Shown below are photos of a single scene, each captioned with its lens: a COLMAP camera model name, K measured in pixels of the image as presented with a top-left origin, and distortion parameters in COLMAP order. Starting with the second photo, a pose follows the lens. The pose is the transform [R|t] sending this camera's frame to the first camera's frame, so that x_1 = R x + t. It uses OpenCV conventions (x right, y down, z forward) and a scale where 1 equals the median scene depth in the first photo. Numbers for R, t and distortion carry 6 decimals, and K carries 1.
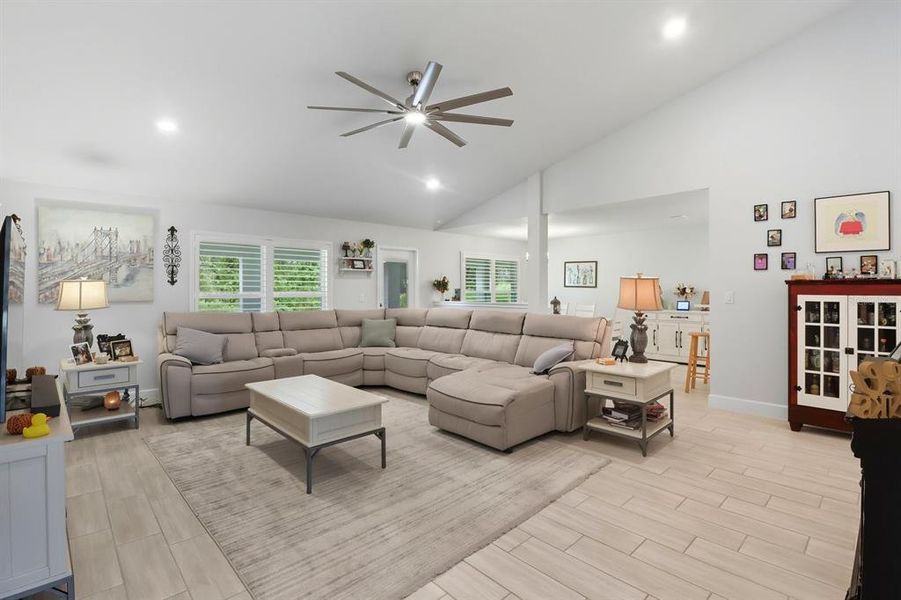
lens RADIAL K [[419.9, 0, 450.3], [0, 419.9, 287.3], [0, 0, 1]] dist [0.000219, -0.014565]
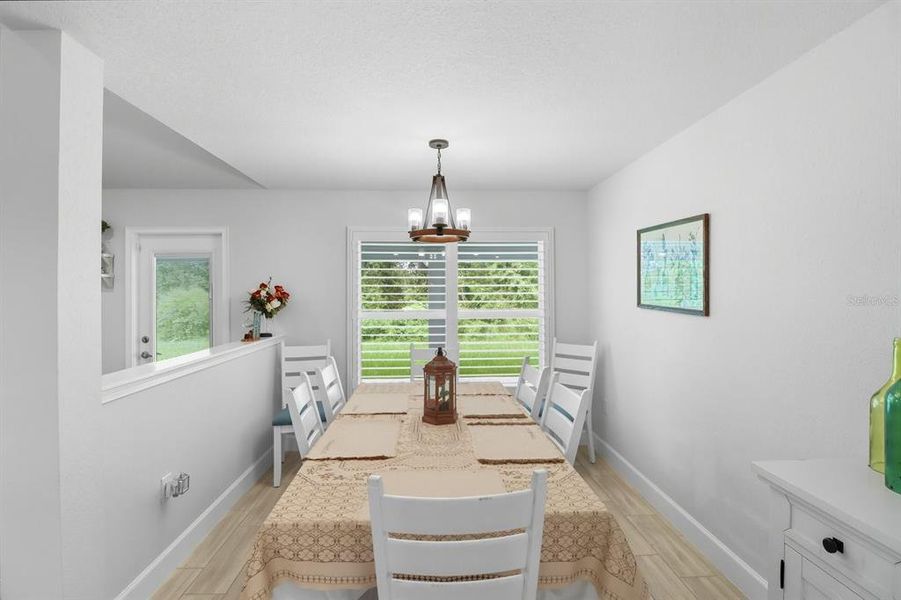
lens RADIAL K [[429.2, 0, 448.3], [0, 429.2, 288.8], [0, 0, 1]] dist [0.000576, -0.009431]
pose [[0.759806, -0.004550, -0.650134, 0.842129], [0.007119, 0.999974, 0.001322, -0.037306], [0.650111, -0.005633, 0.759818, 1.467880]]
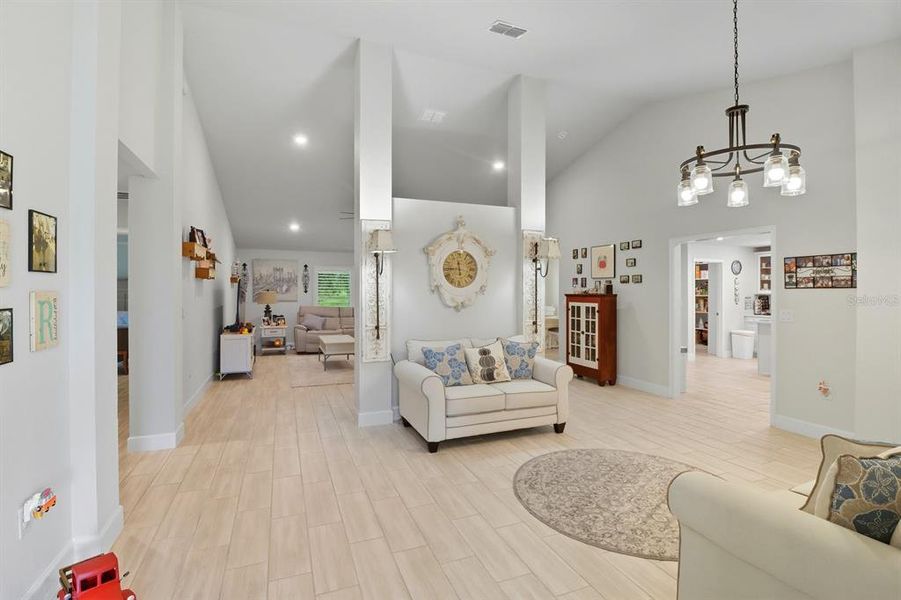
lens RADIAL K [[429.2, 0, 448.3], [0, 429.2, 288.8], [0, 0, 1]] dist [0.000576, -0.009431]
pose [[0.927815, 0.003306, -0.373025, 0.949397], [-0.004300, 0.999989, -0.001834, -0.031407], [0.373015, 0.003305, 0.927820, -0.854495]]
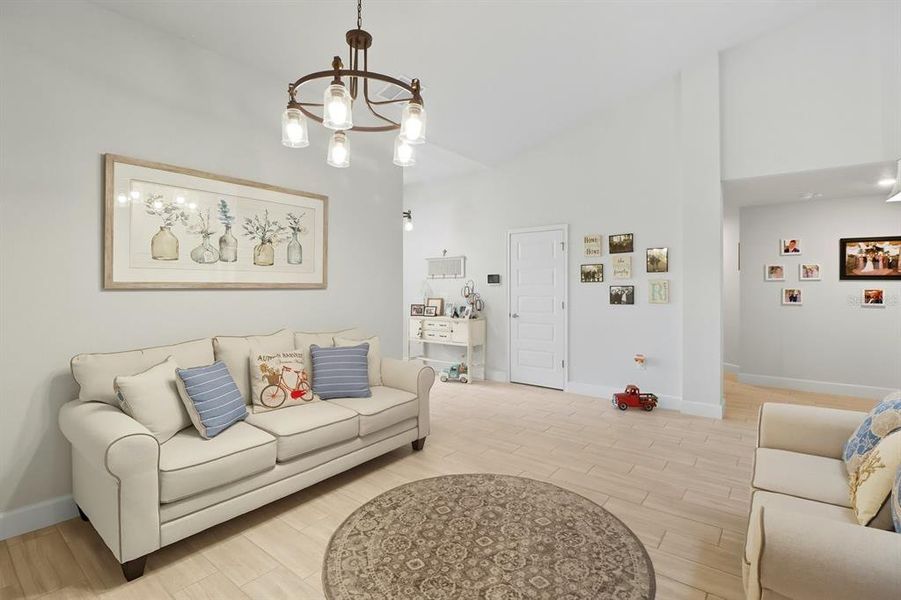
lens RADIAL K [[419.9, 0, 450.3], [0, 419.9, 287.3], [0, 0, 1]] dist [0.000219, -0.014565]
pose [[-0.989206, 0.007725, -0.146328, 1.082955], [0.008752, 0.999941, -0.006379, -0.003508], [0.146270, -0.007591, -0.989216, 0.486834]]
